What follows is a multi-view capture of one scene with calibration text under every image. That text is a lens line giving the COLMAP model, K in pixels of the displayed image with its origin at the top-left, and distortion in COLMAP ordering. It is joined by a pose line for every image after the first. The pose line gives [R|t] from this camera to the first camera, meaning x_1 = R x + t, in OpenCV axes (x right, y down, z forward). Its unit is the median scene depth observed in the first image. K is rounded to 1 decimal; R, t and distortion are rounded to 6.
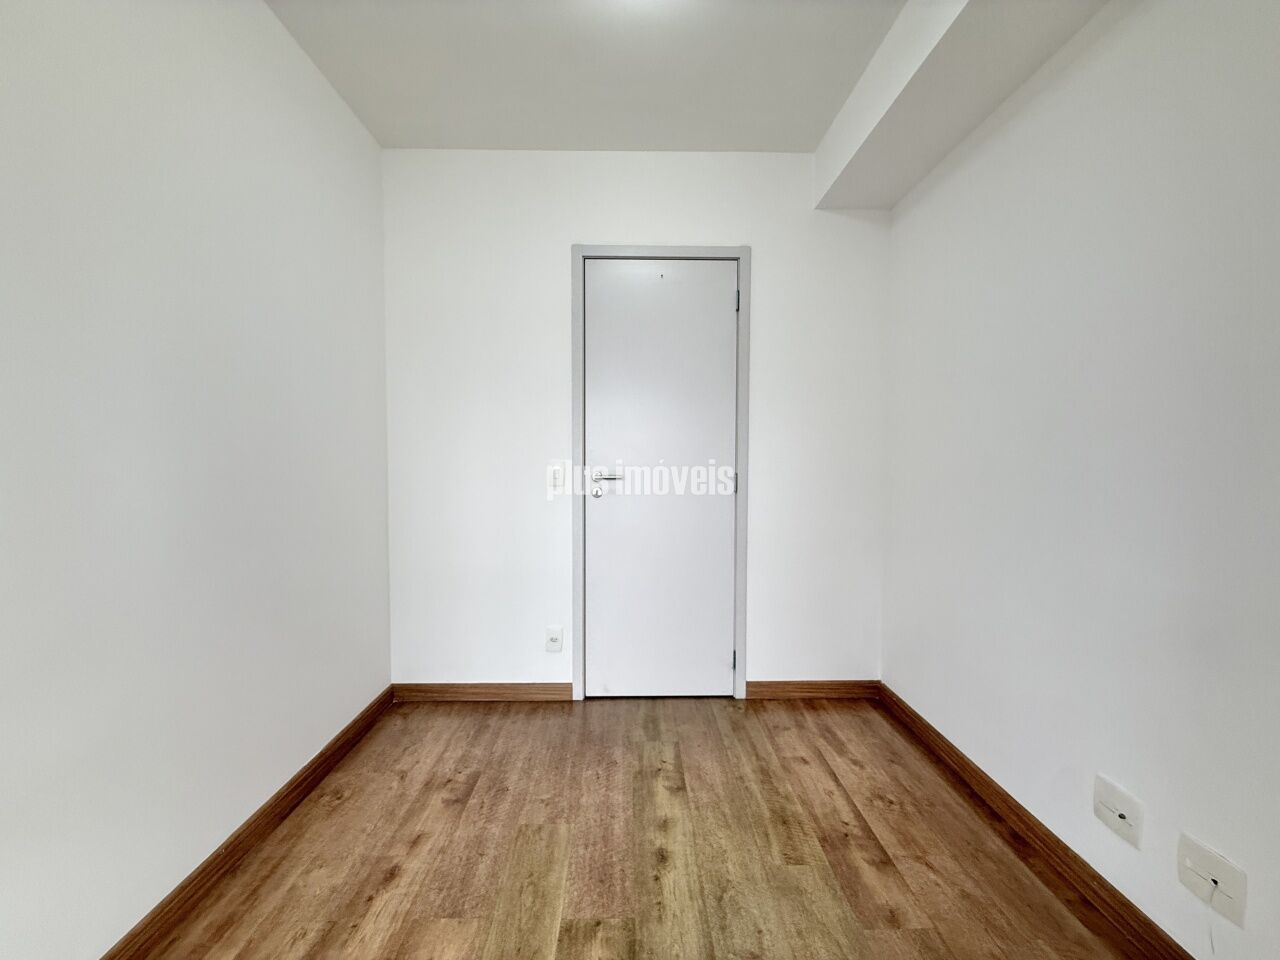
lens RADIAL K [[520.4, 0, 639.5], [0, 520.4, 480.4], [0, 0, 1]] dist [-0.001374, -0.000080]
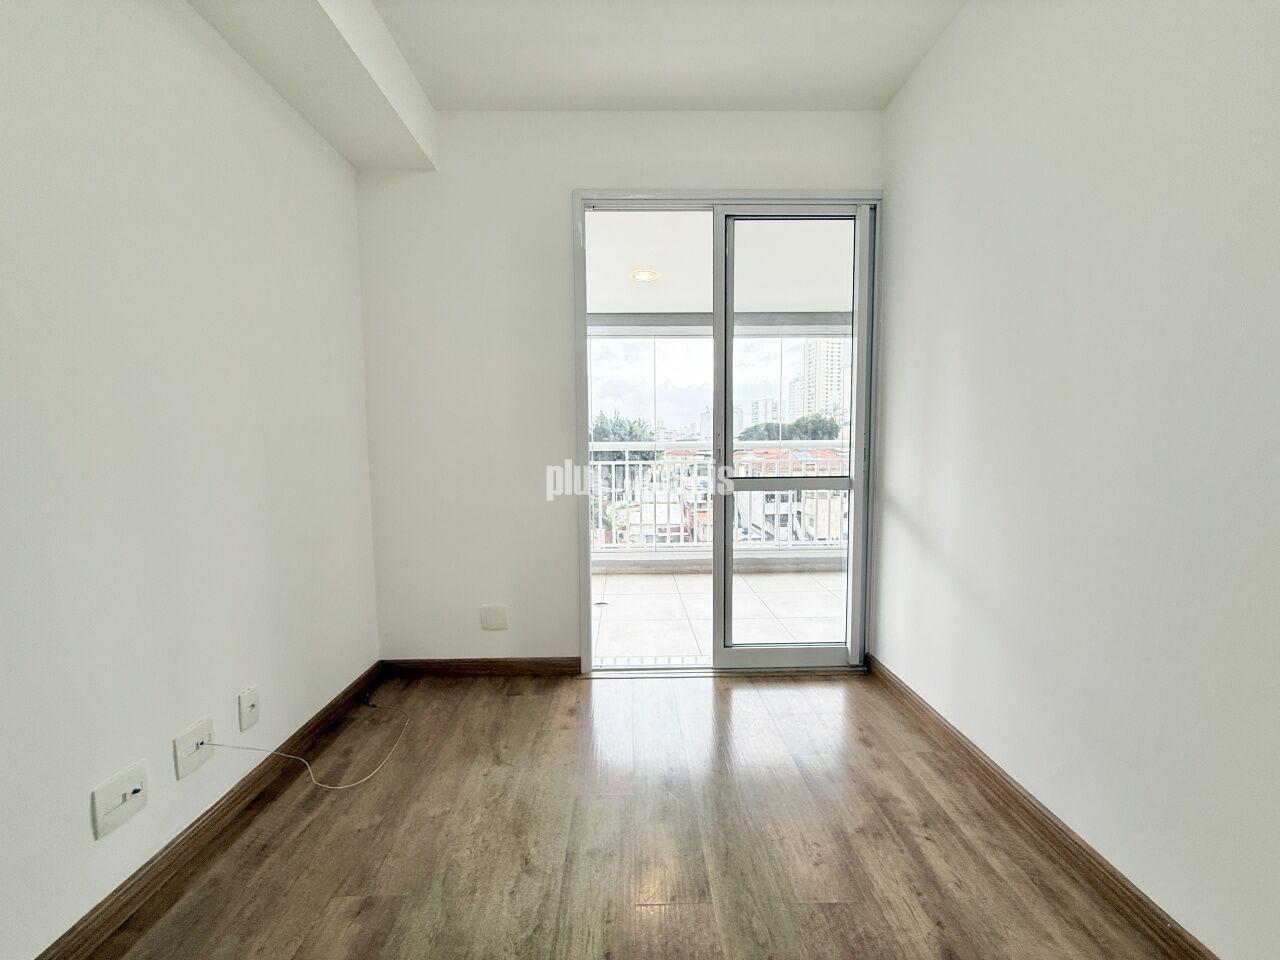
lens RADIAL K [[520.4, 0, 642.7], [0, 520.4, 479.2], [0, 0, 1]] dist [-0.001374, -0.000080]
pose [[-0.999966, 0.006790, -0.004583, -0.022705], [0.006208, 0.993137, 0.116792, -0.043692], [0.005344, 0.116759, -0.993146, 1.851017]]
